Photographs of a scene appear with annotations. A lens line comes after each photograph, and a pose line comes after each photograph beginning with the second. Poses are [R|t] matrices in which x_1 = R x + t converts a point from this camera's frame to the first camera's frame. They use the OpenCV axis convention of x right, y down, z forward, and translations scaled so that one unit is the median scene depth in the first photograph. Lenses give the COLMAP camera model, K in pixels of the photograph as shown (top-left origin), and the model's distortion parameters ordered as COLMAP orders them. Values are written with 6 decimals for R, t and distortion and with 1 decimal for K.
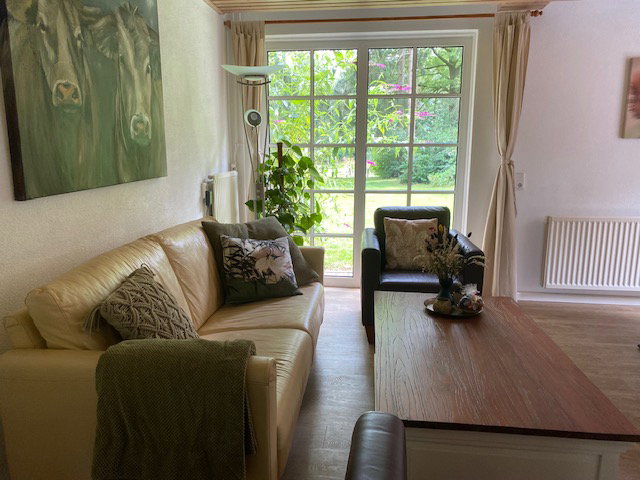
lens RADIAL K [[485.9, 0, 320.8], [0, 485.9, 239.2], [0, 0, 1]] dist [0.021171, -0.007060]
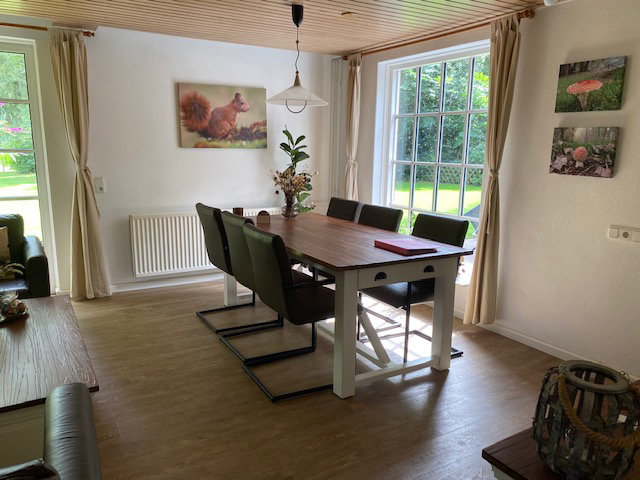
lens RADIAL K [[485.9, 0, 315.6], [0, 485.9, 241.1], [0, 0, 1]] dist [0.021171, -0.007060]
pose [[0.803242, -0.106488, 0.586057, 0.160162], [0.092853, 0.994247, 0.053394, -0.008309], [-0.588371, 0.011529, 0.808509, -0.196190]]
